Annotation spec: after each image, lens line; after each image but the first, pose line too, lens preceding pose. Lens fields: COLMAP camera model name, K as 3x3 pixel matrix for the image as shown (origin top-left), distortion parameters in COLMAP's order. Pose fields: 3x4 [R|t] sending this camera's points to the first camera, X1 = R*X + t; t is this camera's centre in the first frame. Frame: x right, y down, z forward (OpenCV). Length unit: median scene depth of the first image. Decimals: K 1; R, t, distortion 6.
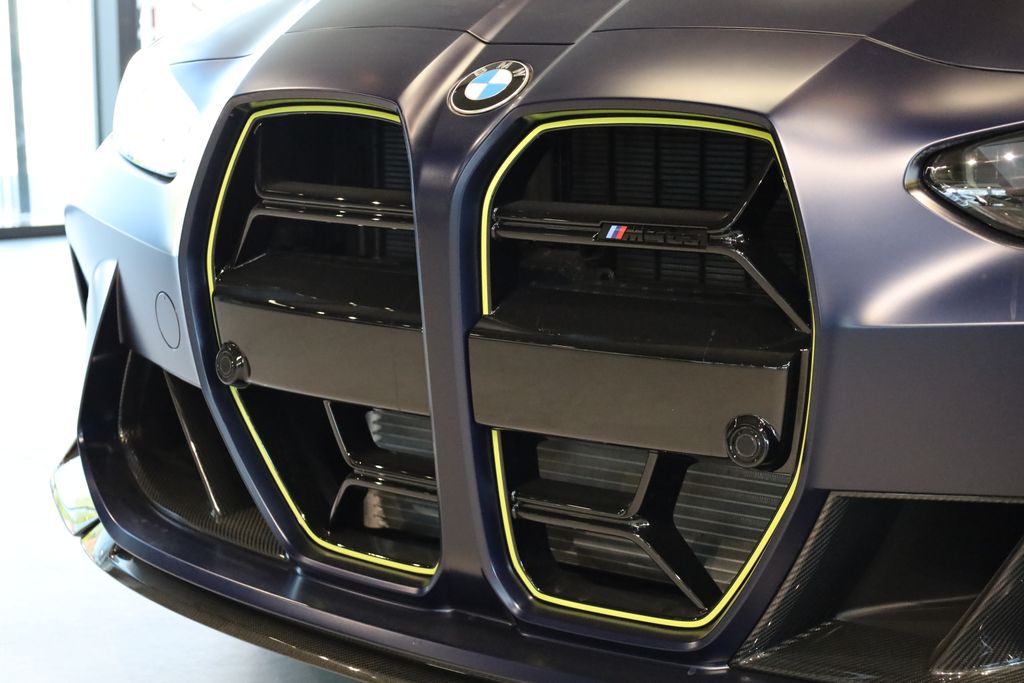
lens RADIAL K [[2073.1, 0, 513.0], [0, 2073.1, 340.2], [0, 0, 1]] dist [0.036699, 0.000000]
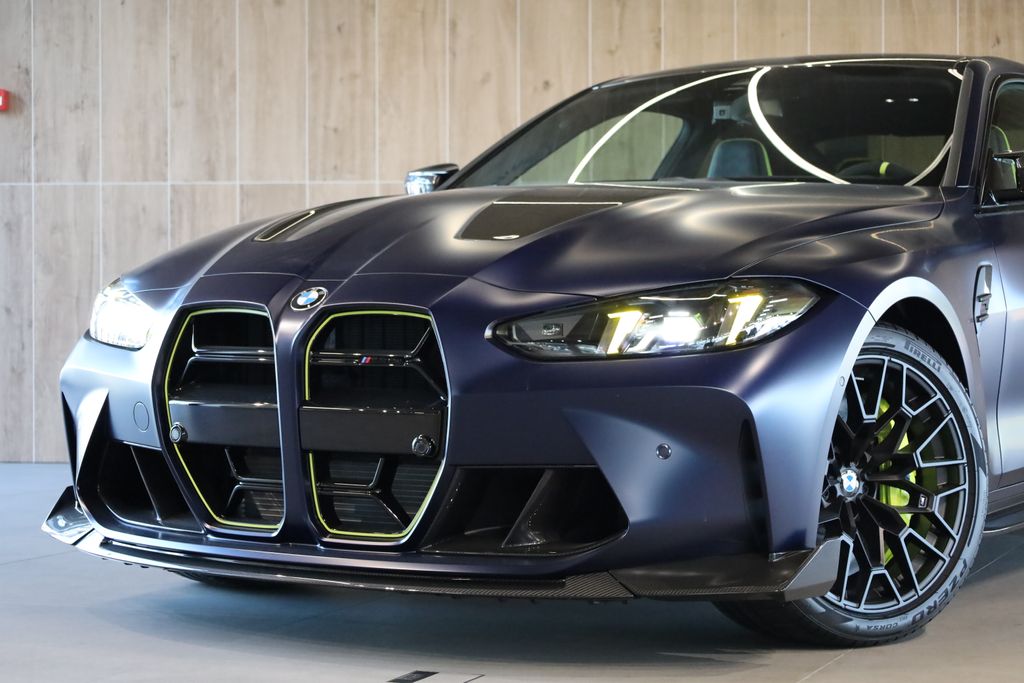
lens RADIAL K [[2153.7, 0, 505.3], [0, 2153.7, 346.9], [0, 0, 1]] dist [0.016035, 0.000000]
pose [[0.993551, 0.008717, 0.113053, -0.062184], [0.006071, 0.991520, -0.129810, 0.228083], [-0.113226, 0.129659, 0.985073, -1.278502]]
